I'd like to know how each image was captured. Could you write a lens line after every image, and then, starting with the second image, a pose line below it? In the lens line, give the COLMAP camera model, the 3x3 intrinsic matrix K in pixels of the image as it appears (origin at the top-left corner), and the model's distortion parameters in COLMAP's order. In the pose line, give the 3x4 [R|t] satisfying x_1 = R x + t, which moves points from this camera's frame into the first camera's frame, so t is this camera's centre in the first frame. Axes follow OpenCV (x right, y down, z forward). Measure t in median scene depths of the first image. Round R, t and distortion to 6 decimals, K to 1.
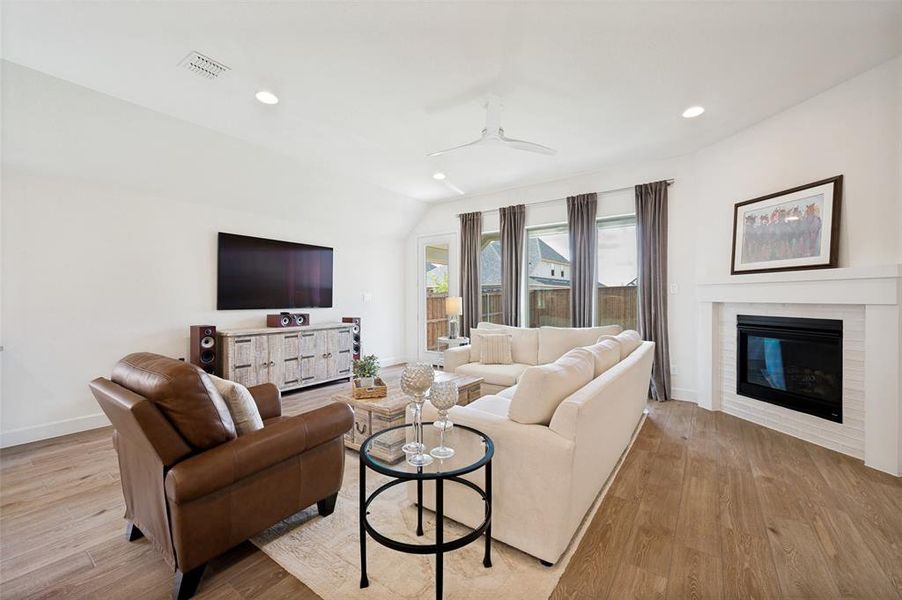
lens RADIAL K [[361.6, 0, 449.0], [0, 361.6, 298.9], [0, 0, 1]] dist [-0.000771, -0.000081]
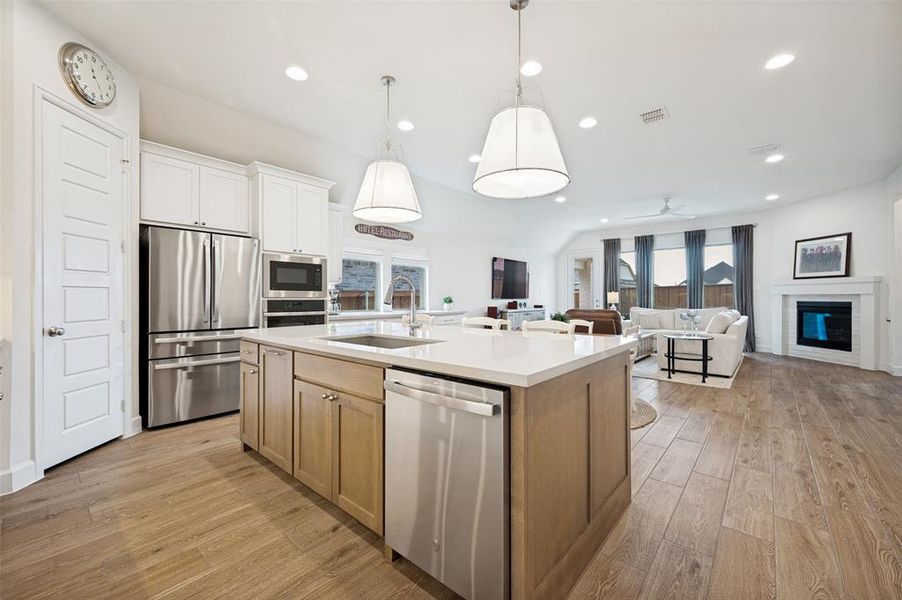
lens RADIAL K [[362.0, 0, 451.4], [0, 362.0, 296.1], [0, 0, 1]] dist [0.001061, 0.000020]
pose [[0.995408, 0.001721, -0.095710, -0.680205], [-0.002223, 0.999984, -0.005132, 0.027107], [0.095699, 0.005322, 0.995396, -0.879029]]
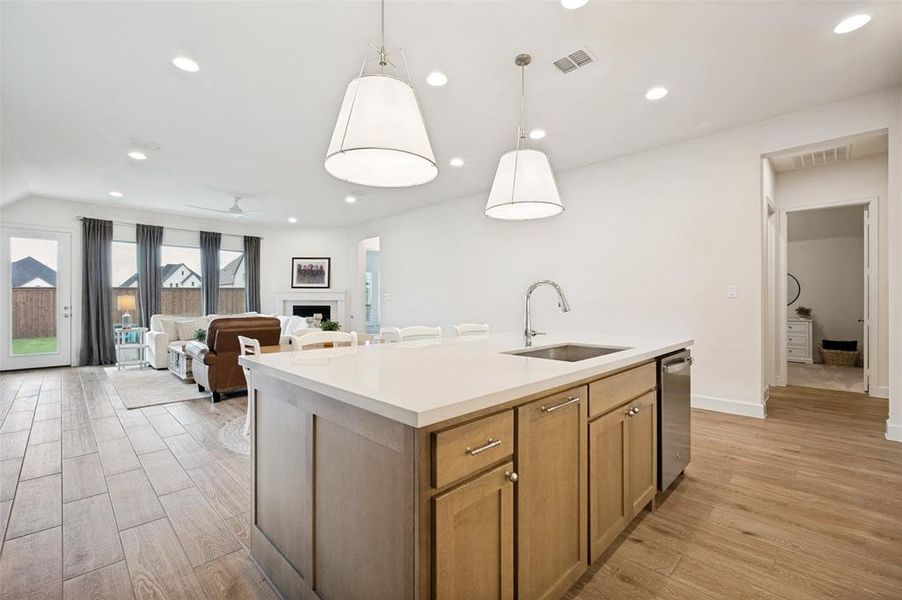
lens RADIAL K [[387.6, 0, 450.1], [0, 387.6, 304.7], [0, 0, 1]] dist [0.000970, 0.000161]
pose [[0.161757, -0.005693, 0.986814, -1.312801], [0.000834, 0.999984, 0.005633, 0.021390], [-0.986830, -0.000088, 0.161760, -0.343763]]
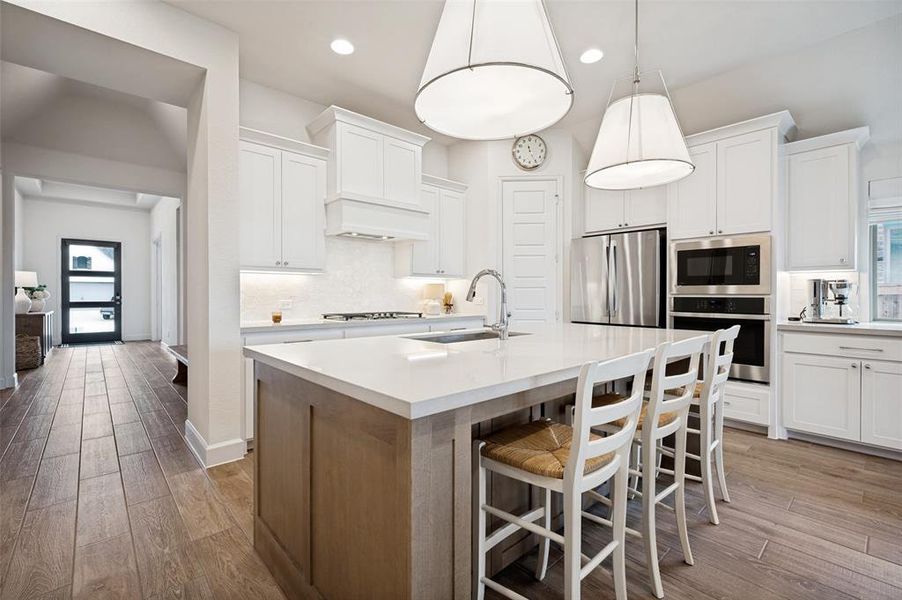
lens RADIAL K [[396.2, 0, 448.2], [0, 396.2, 295.8], [0, 0, 1]] dist [0.000381, 0.000281]
pose [[-0.212226, 0.005779, -0.977203, -0.294338], [-0.001140, 0.999980, 0.006161, 0.025648], [0.977220, 0.002422, -0.212216, -0.327429]]
